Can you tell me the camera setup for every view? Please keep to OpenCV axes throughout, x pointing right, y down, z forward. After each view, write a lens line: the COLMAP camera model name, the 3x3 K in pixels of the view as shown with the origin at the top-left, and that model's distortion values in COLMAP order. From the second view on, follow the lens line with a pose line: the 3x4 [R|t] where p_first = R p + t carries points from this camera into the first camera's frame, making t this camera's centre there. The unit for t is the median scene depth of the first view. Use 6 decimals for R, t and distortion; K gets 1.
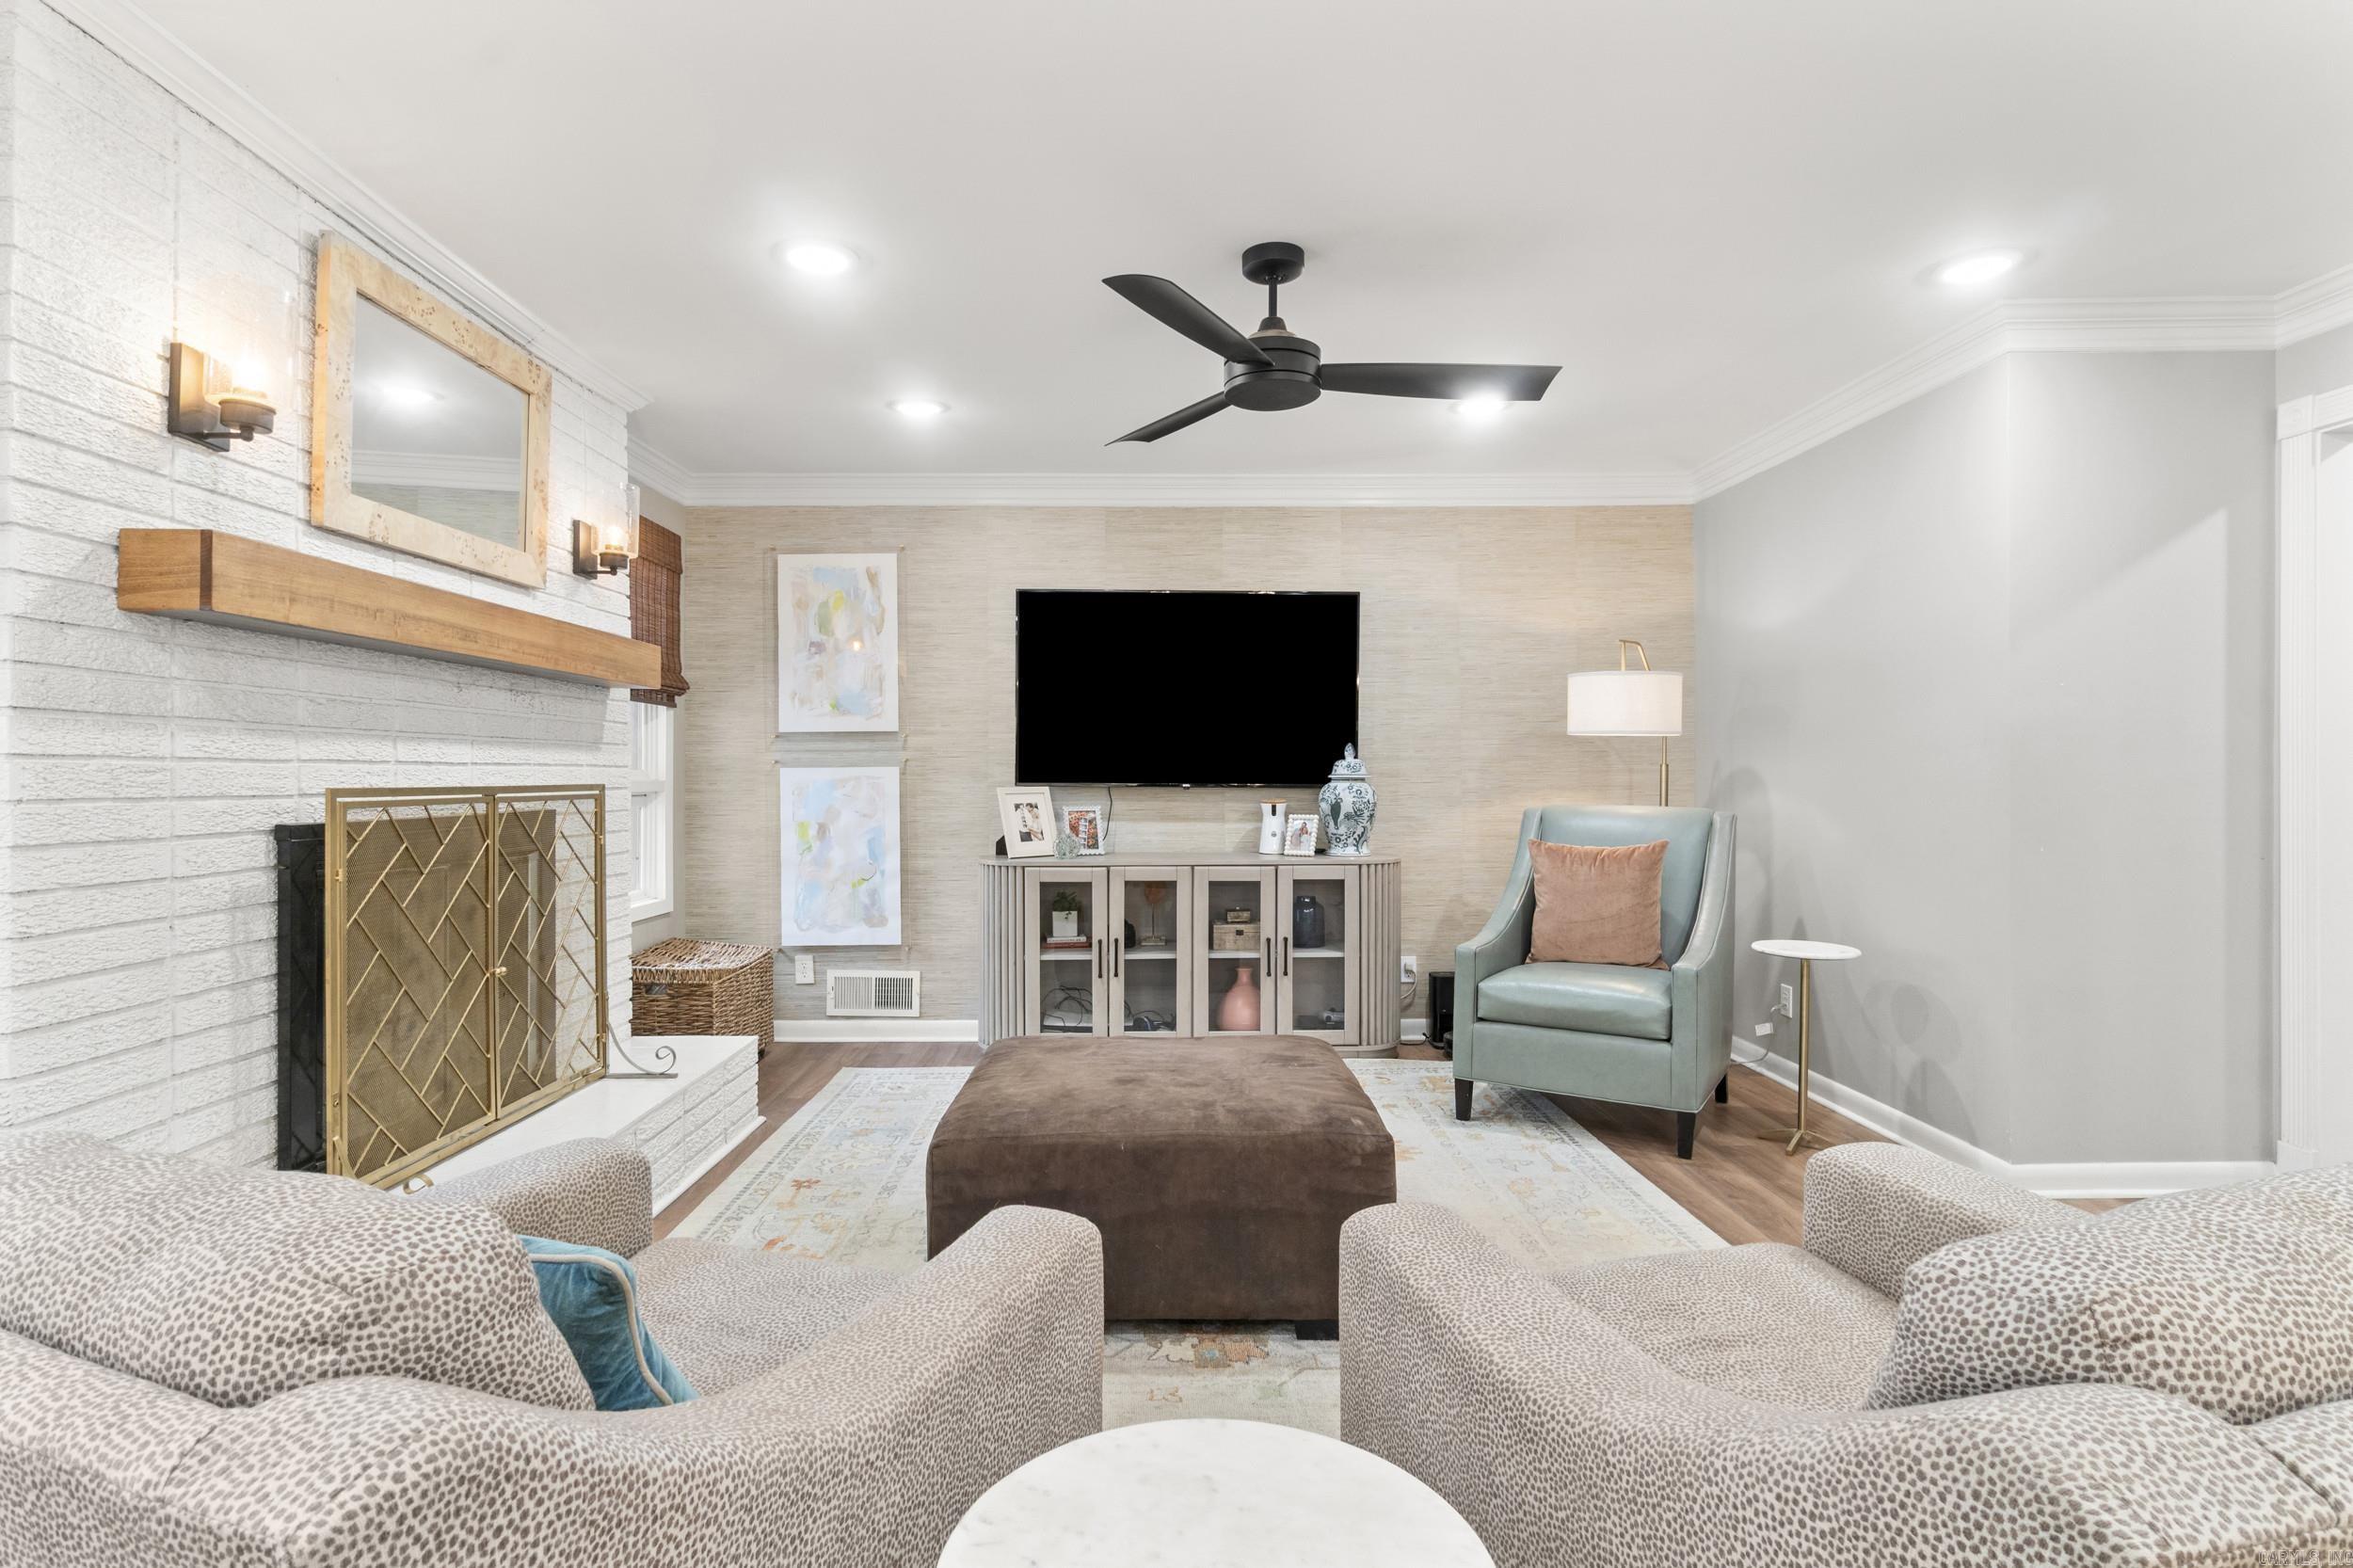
lens RADIAL K [[1213.9, 0, 1164.4], [0, 1213.9, 778.2], [0, 0, 1]] dist [-0.003210, 0.002753]
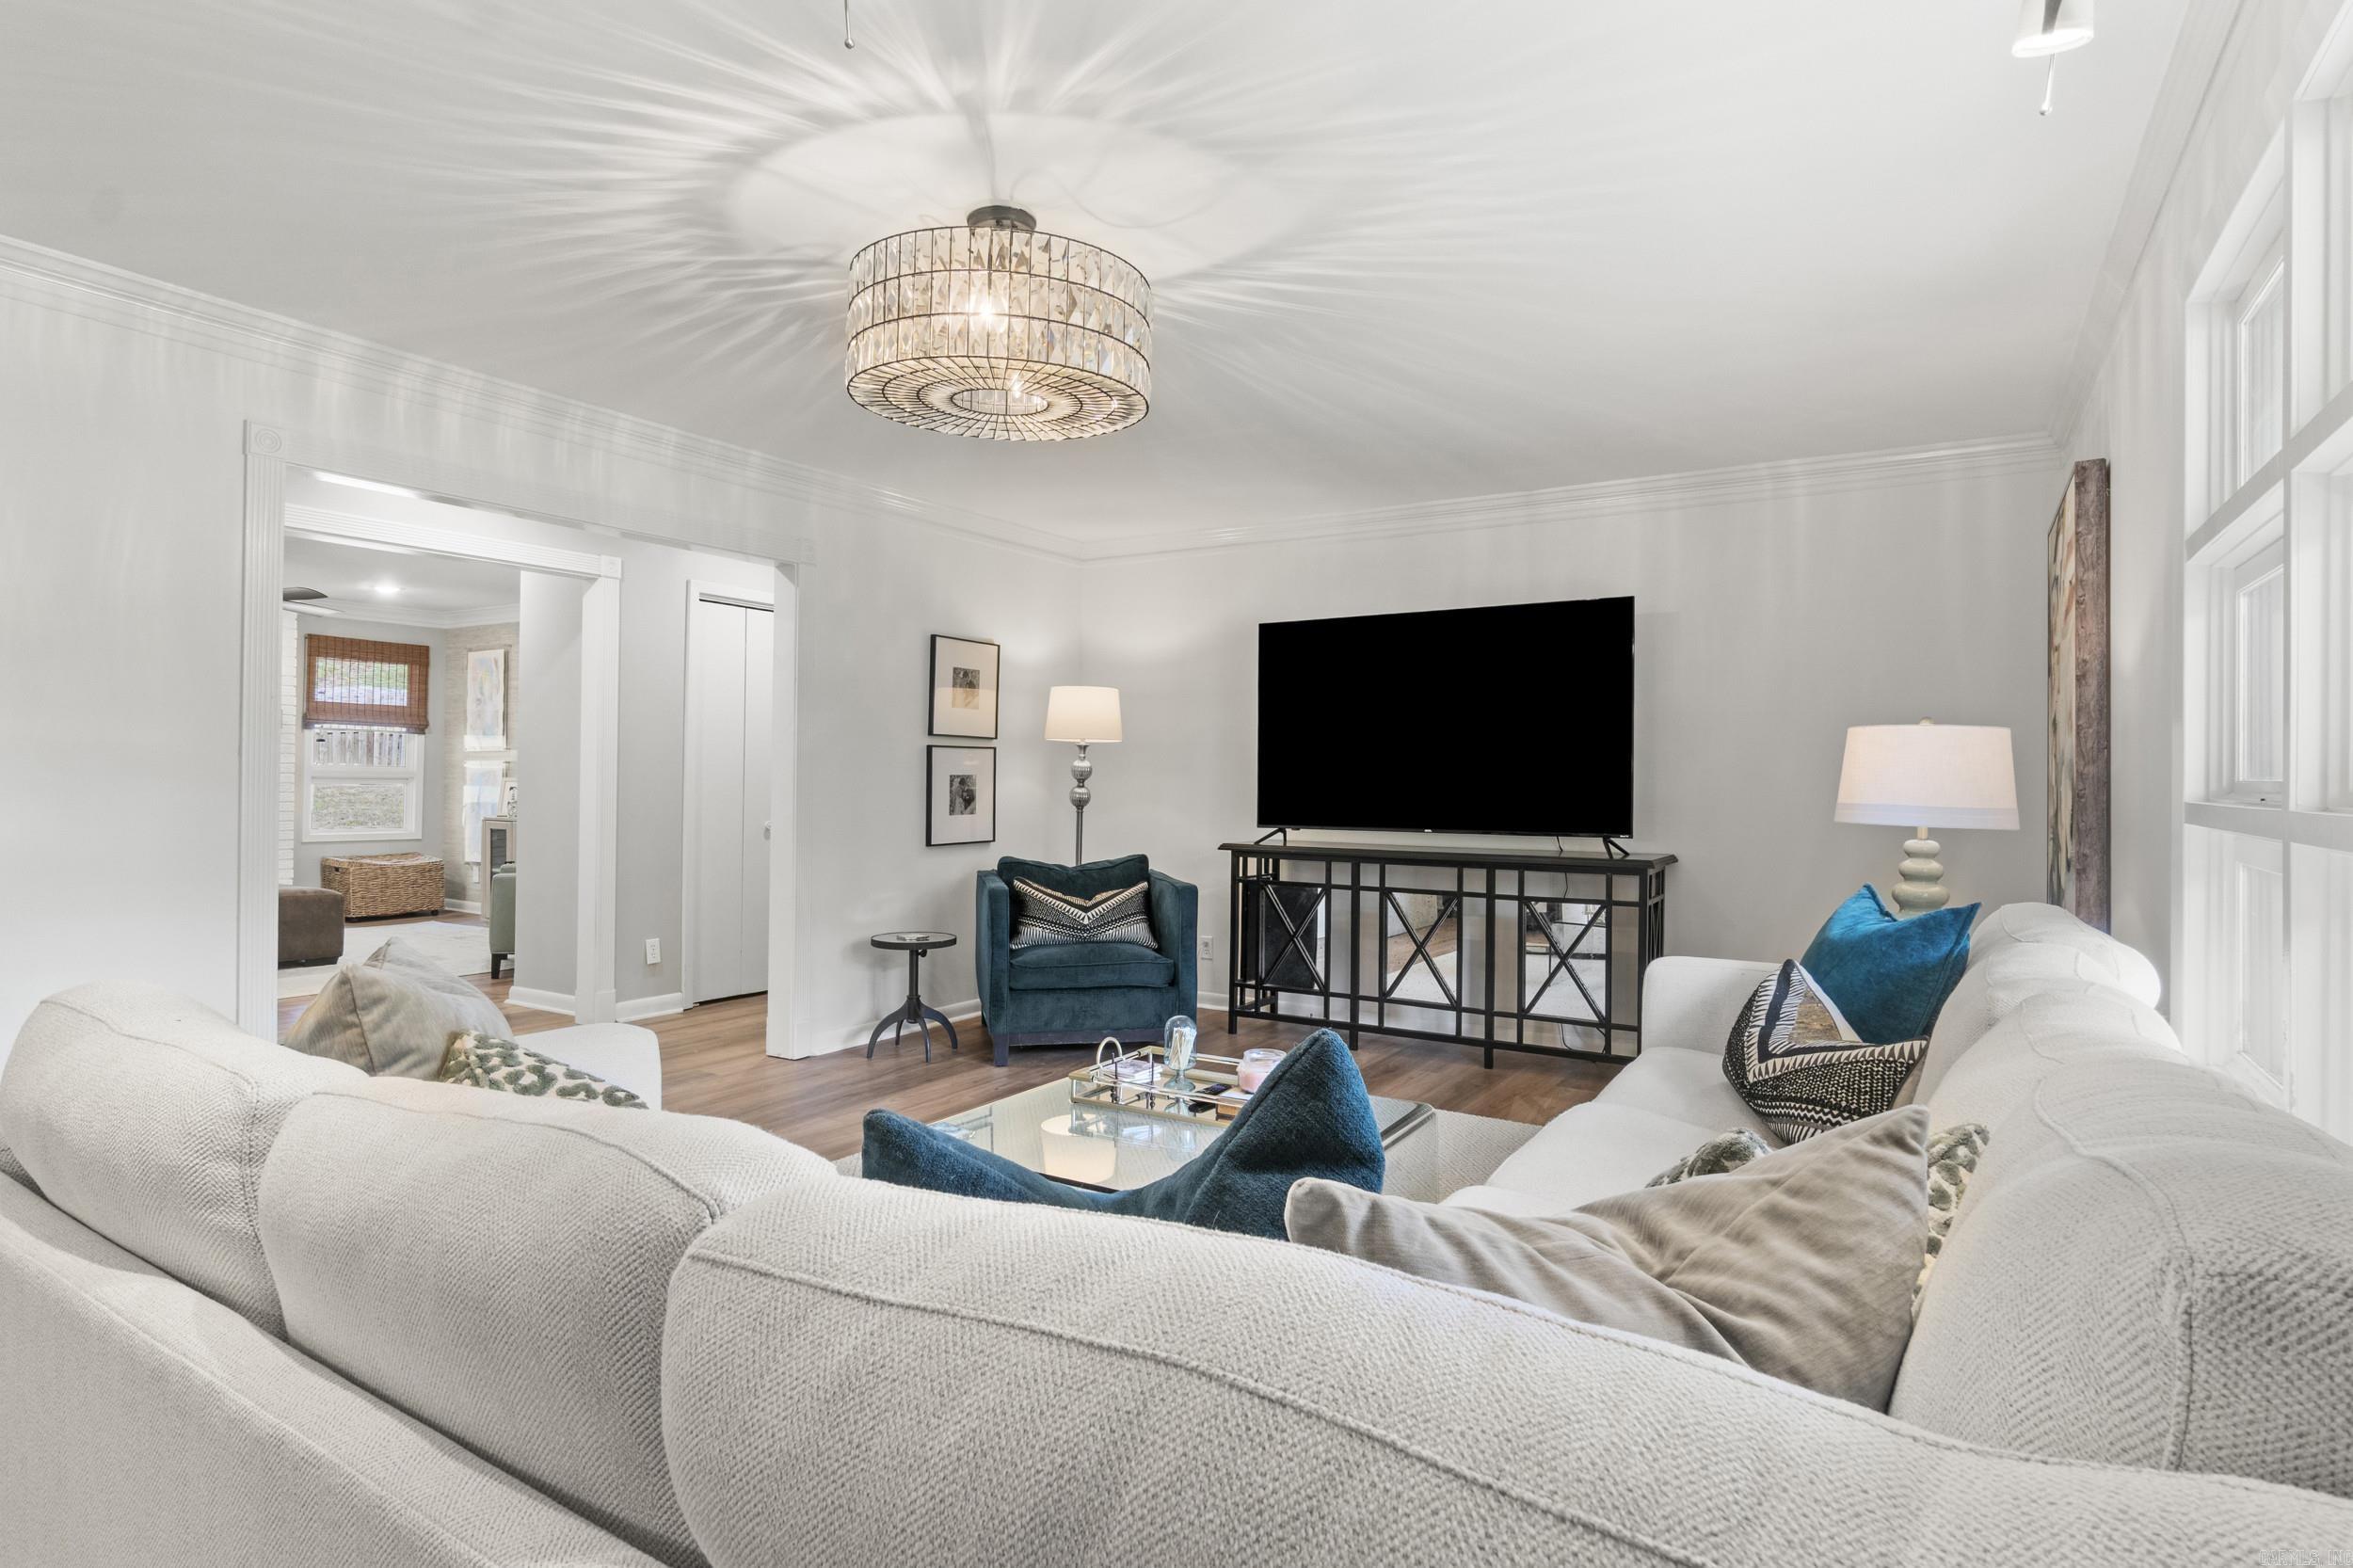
lens RADIAL K [[1213.9, 0, 1157.6], [0, 1213.9, 767.0], [0, 0, 1]] dist [-0.003210, 0.002753]
pose [[0.840931, 0.006814, -0.541099, 1.599152], [-0.015458, 0.999815, -0.011434, -0.001547], [0.540921, 0.017980, 0.840881, 0.001622]]
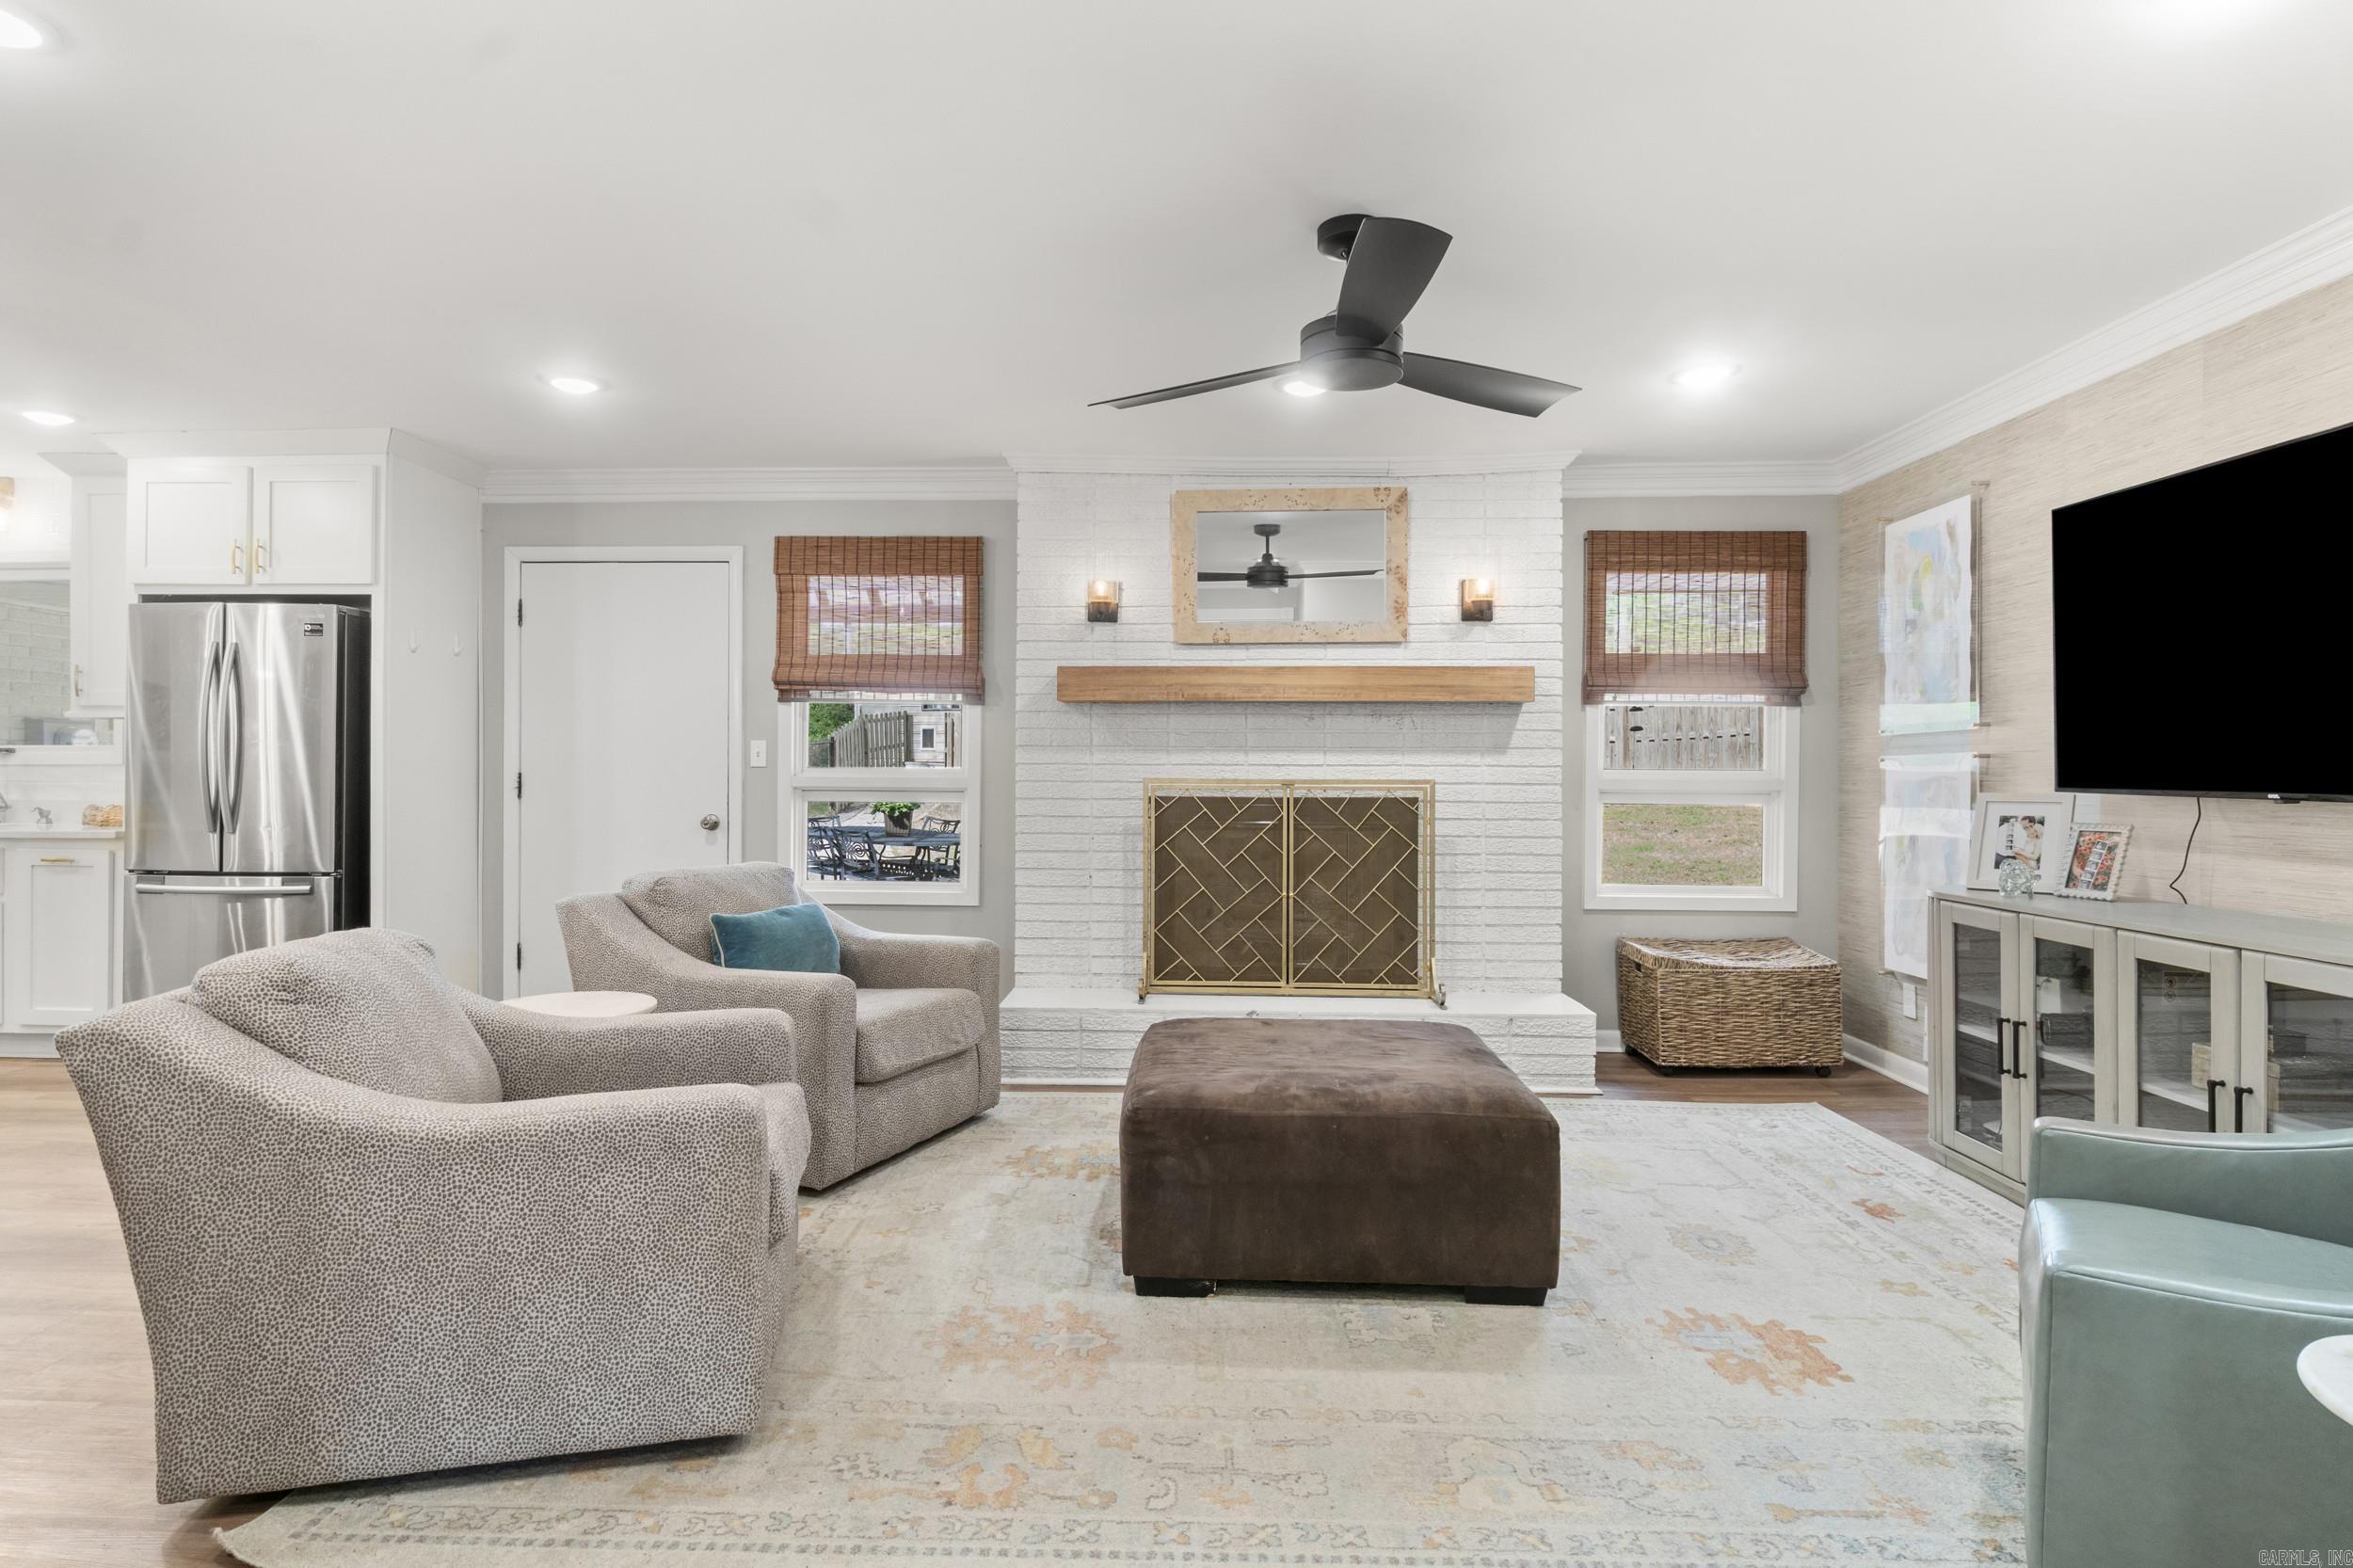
lens RADIAL K [[1213.9, 0, 1144.3], [0, 1213.9, 772.9], [0, 0, 1]] dist [-0.003210, 0.002753]
pose [[-0.060730, 0.002071, -0.998152, 0.601950], [-0.006977, 0.999973, 0.002499, -0.002444], [0.998130, 0.007116, -0.060714, 0.514391]]
